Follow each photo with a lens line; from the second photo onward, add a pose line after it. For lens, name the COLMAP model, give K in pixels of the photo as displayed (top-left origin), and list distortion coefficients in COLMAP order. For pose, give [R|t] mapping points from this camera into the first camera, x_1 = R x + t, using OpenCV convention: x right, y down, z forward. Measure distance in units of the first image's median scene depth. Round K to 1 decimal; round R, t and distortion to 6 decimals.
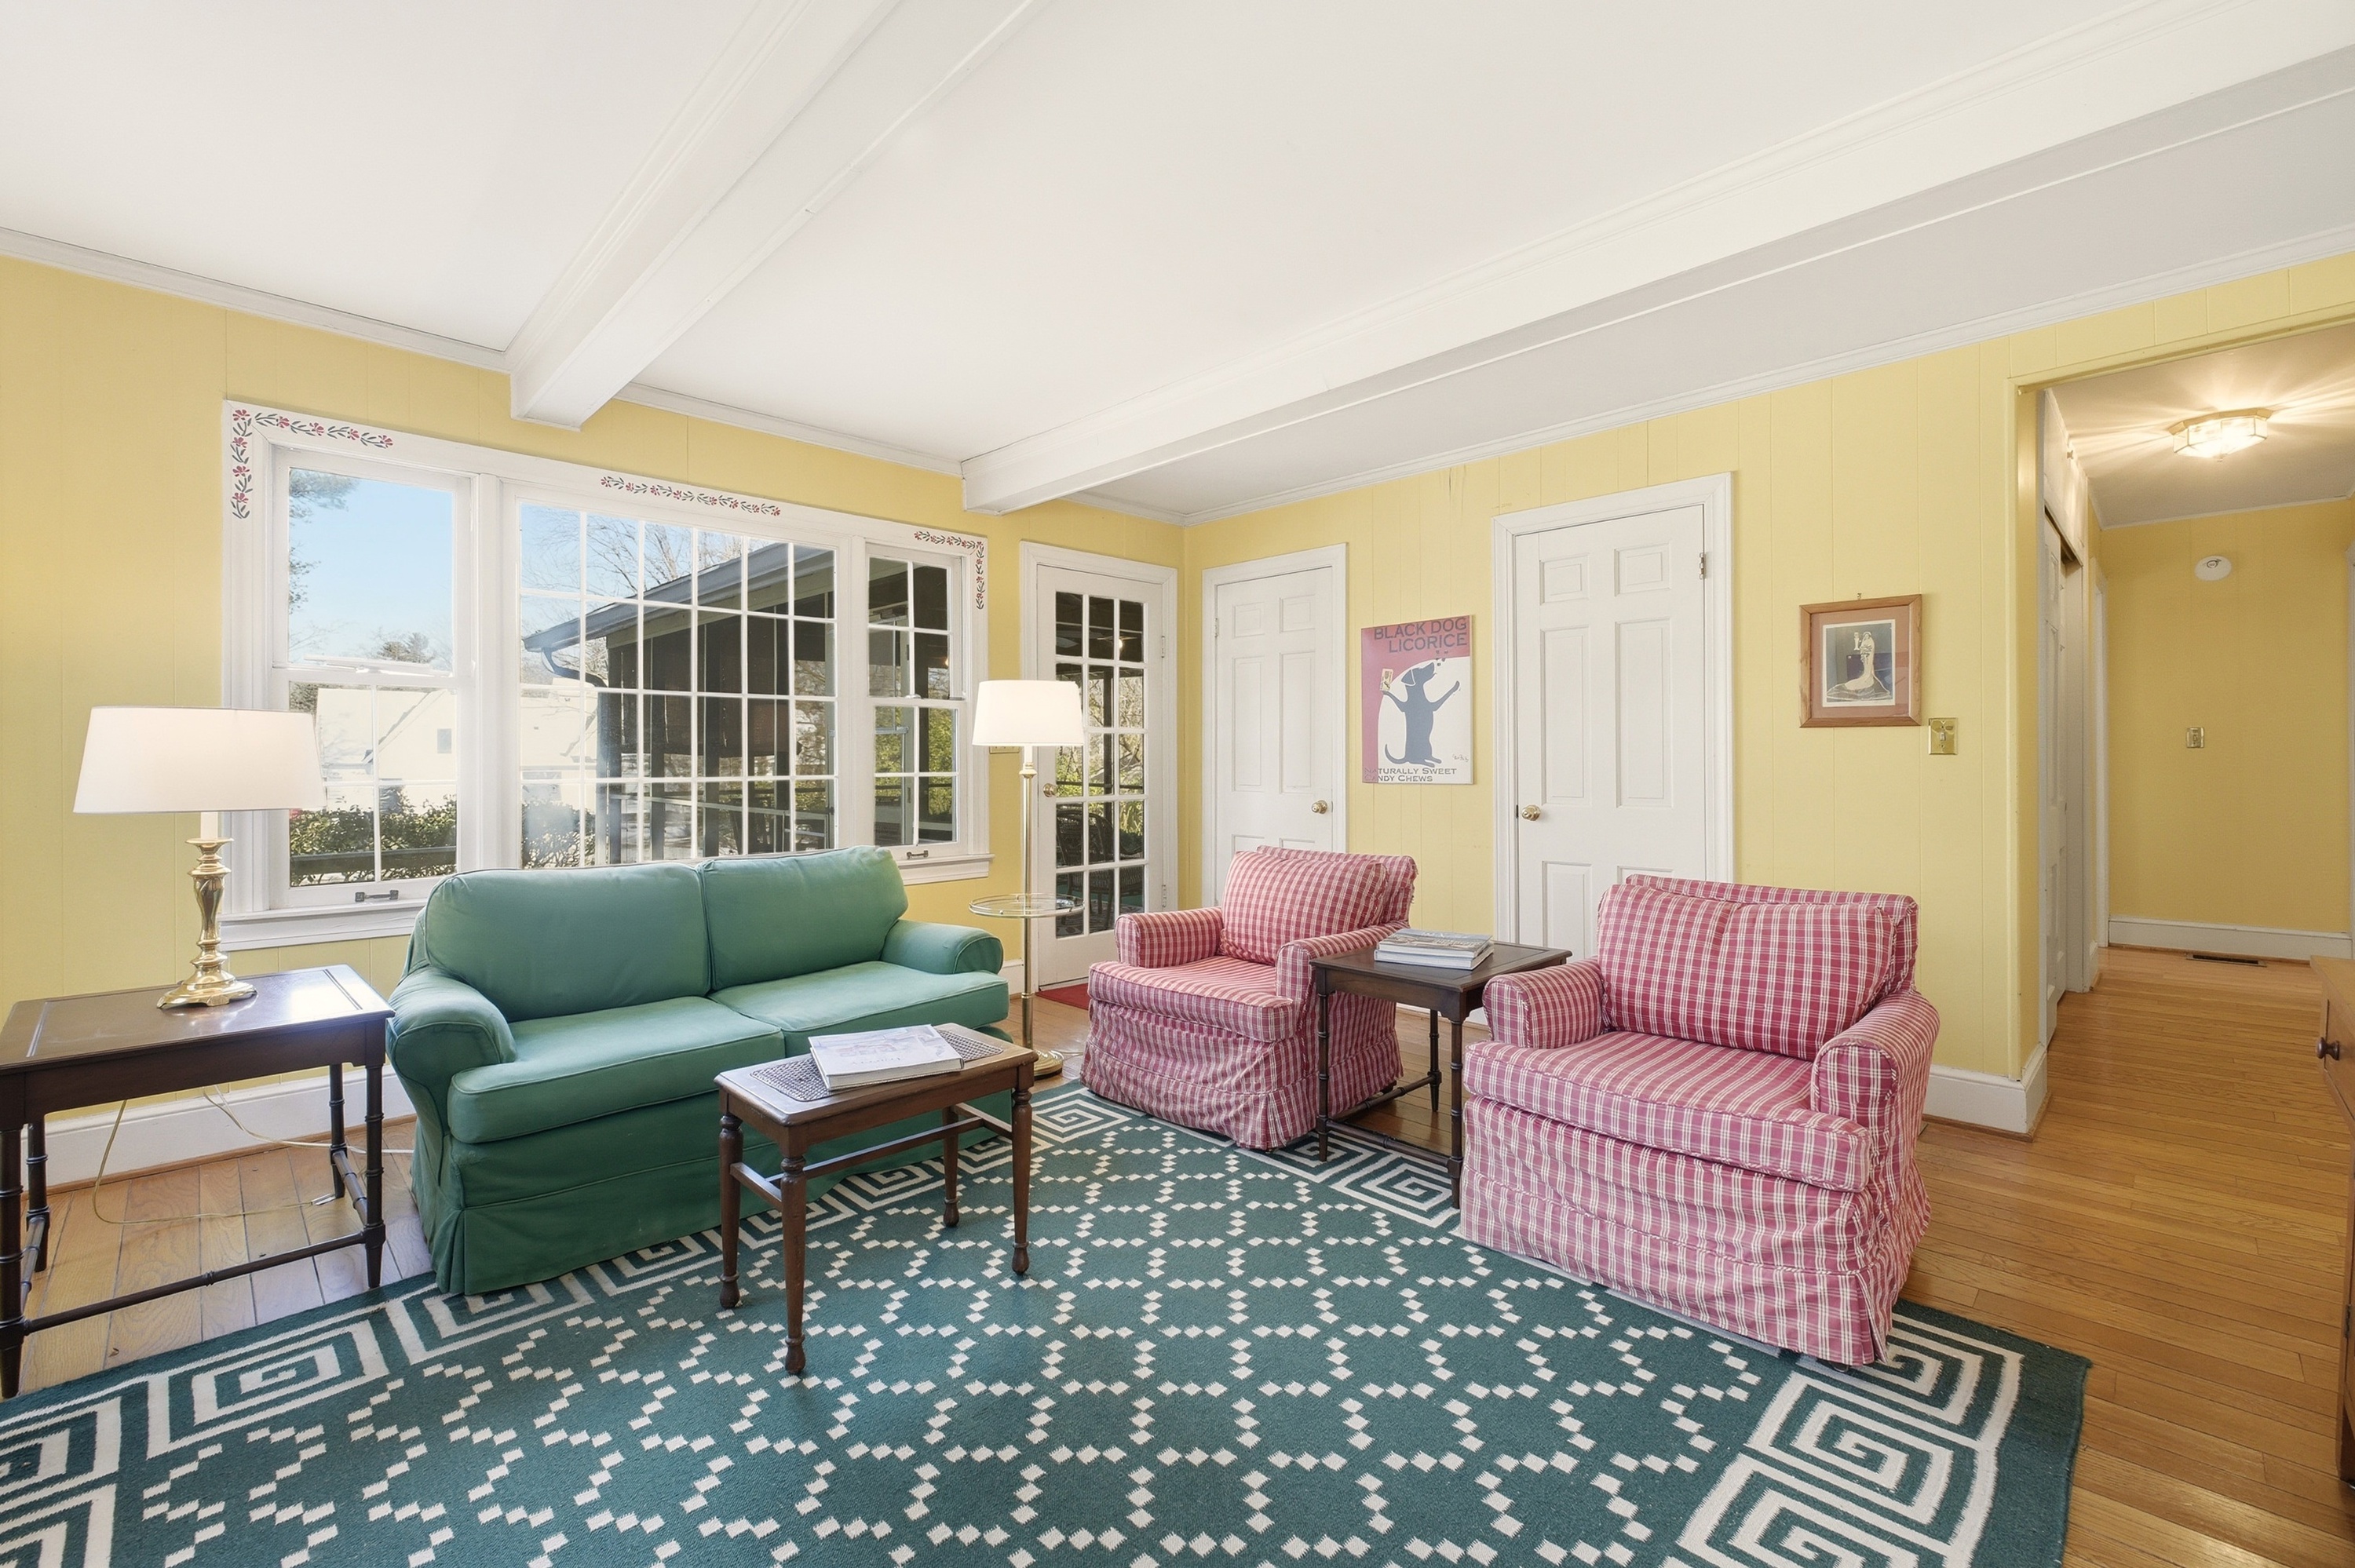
lens RADIAL K [[994.2, 0, 1177.5], [0, 994.2, 784.0], [0, 0, 1]] dist [-0.001759, -0.000261]
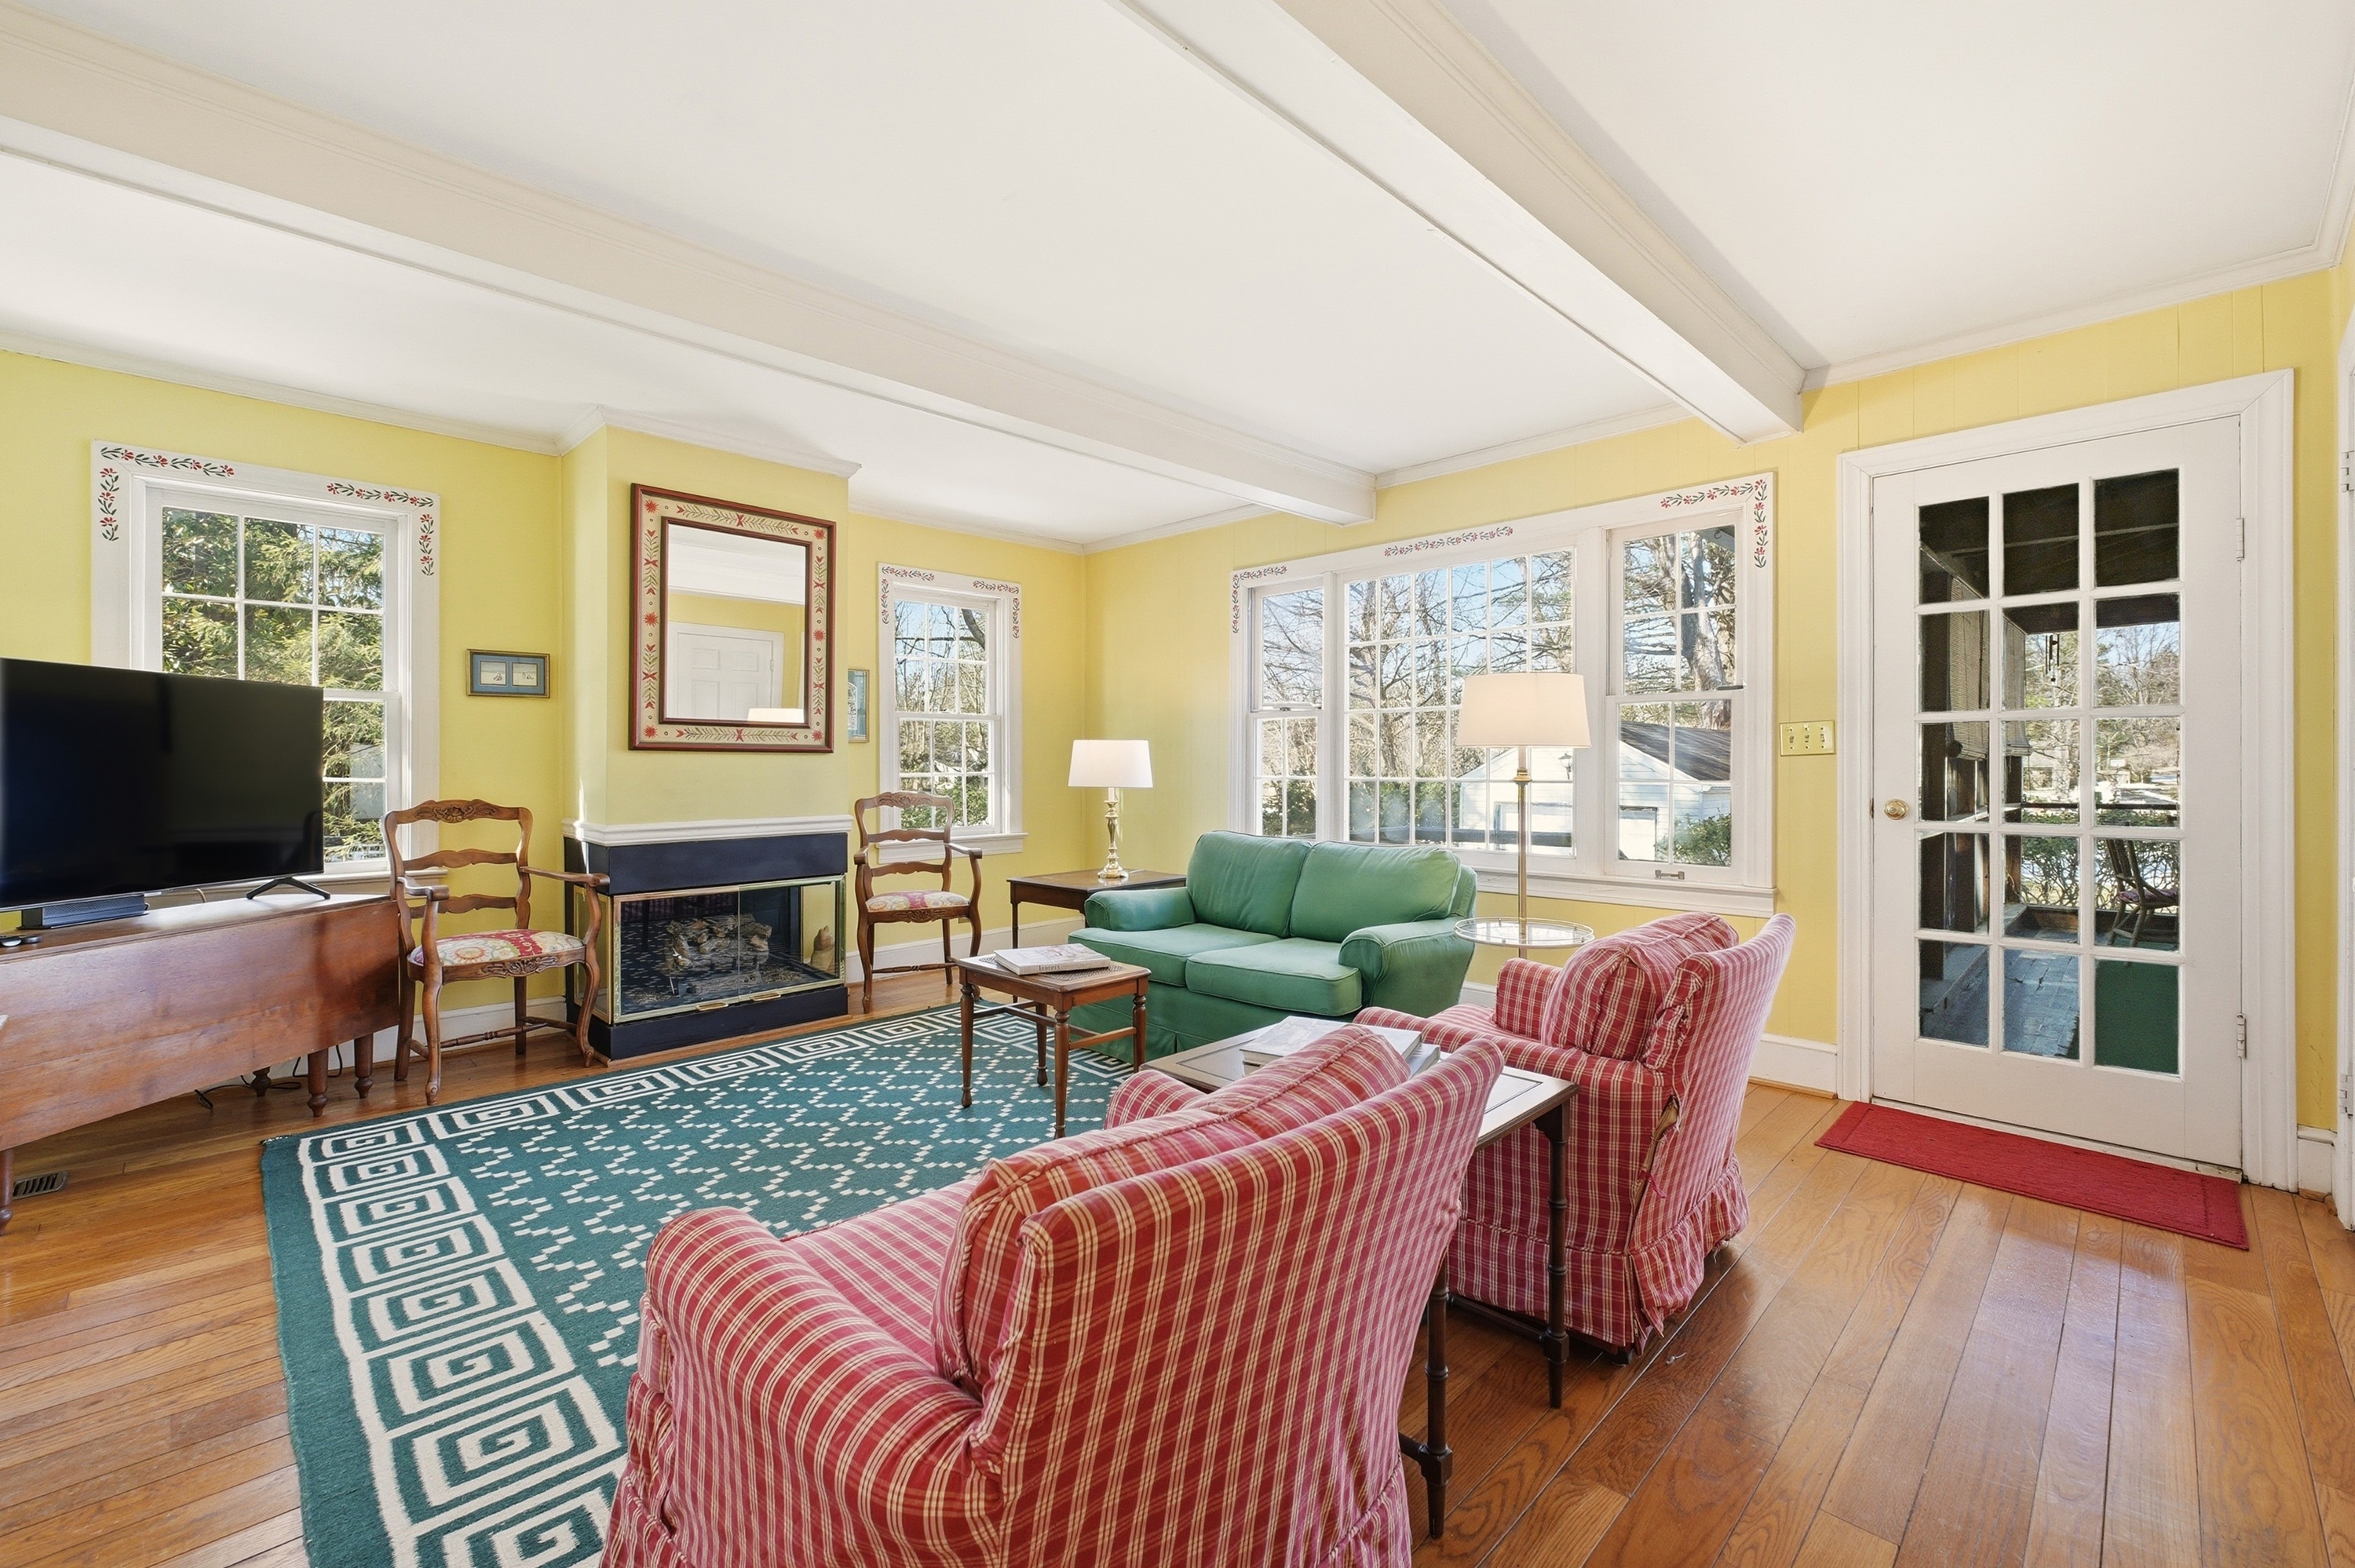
lens RADIAL K [[983.3, 0, 1176.0], [0, 983.3, 765.9], [0, 0, 1]] dist [0.000598, 0.000187]
pose [[0.007032, 0.004478, -0.999965, 0.902143], [-0.025438, 0.999667, 0.004298, -0.024120], [0.999652, 0.025406, 0.007143, 0.882129]]
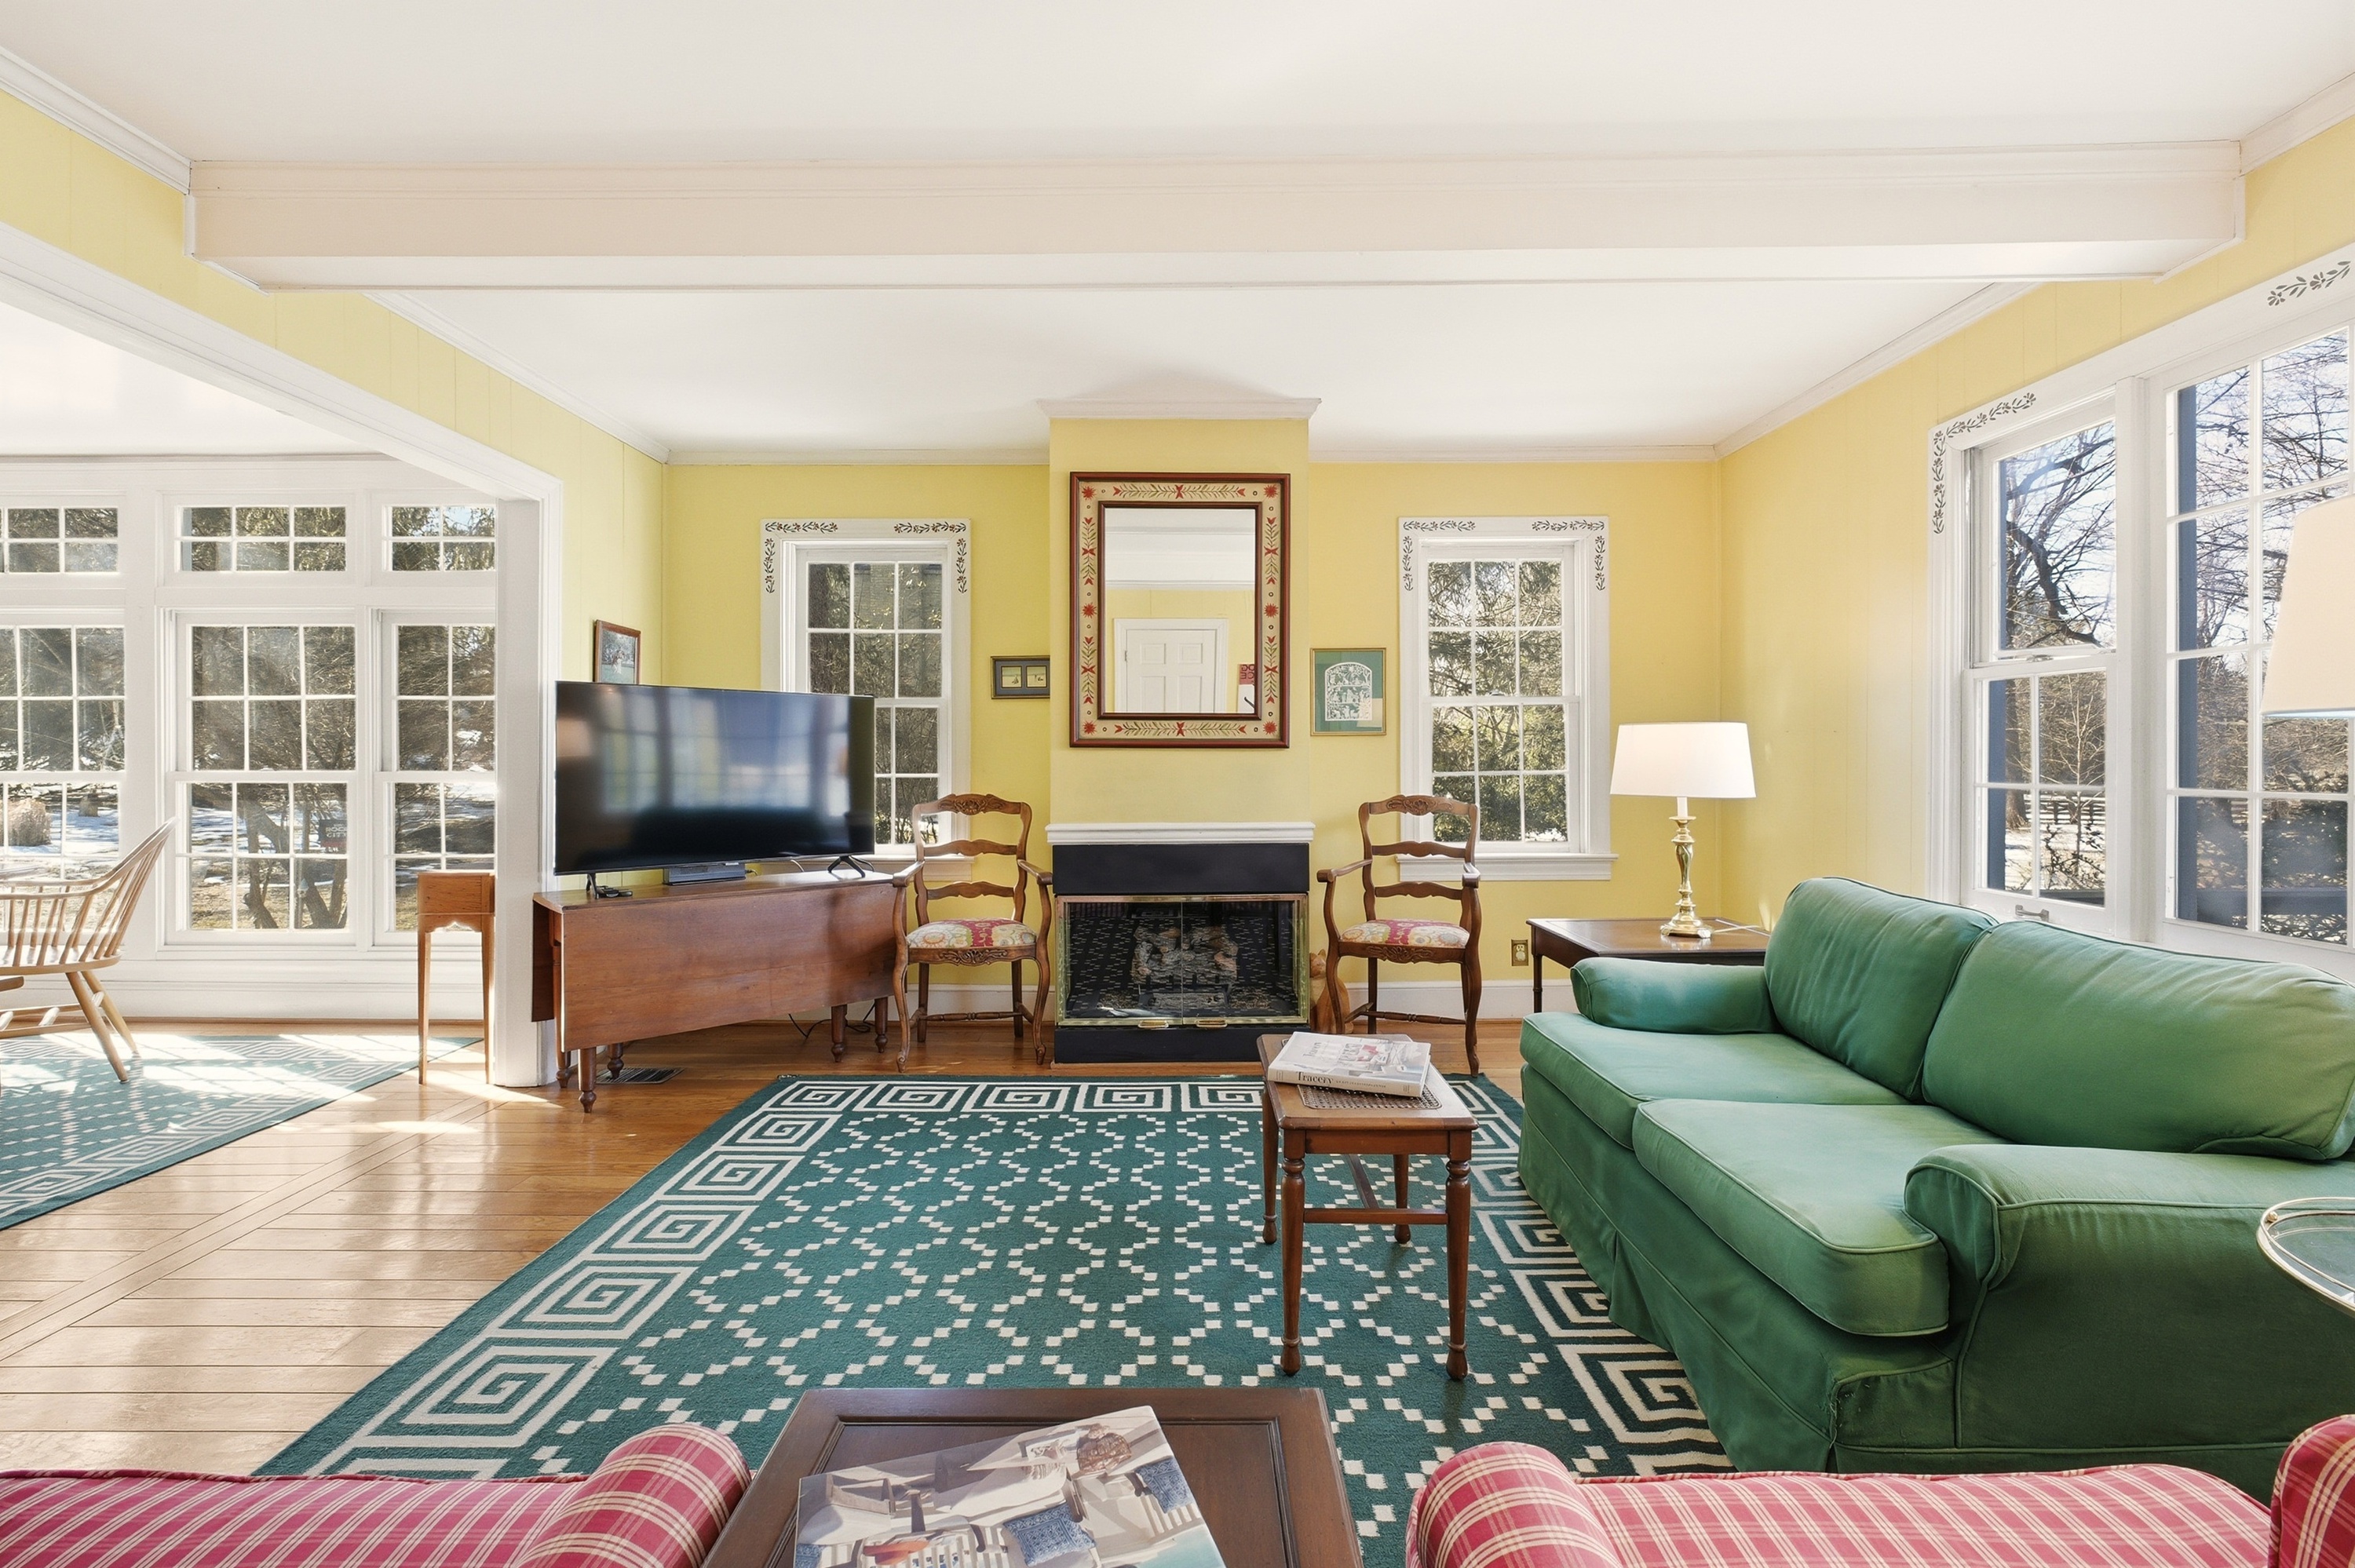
lens RADIAL K [[991.4, 0, 1183.6], [0, 991.4, 759.9], [0, 0, 1]] dist [-0.002529, -0.000187]
pose [[-0.699573, 0.003603, -0.714552, 0.390126], [-0.014813, 0.999699, 0.019543, -0.032147], [0.714408, 0.024257, -0.699309, 1.173740]]
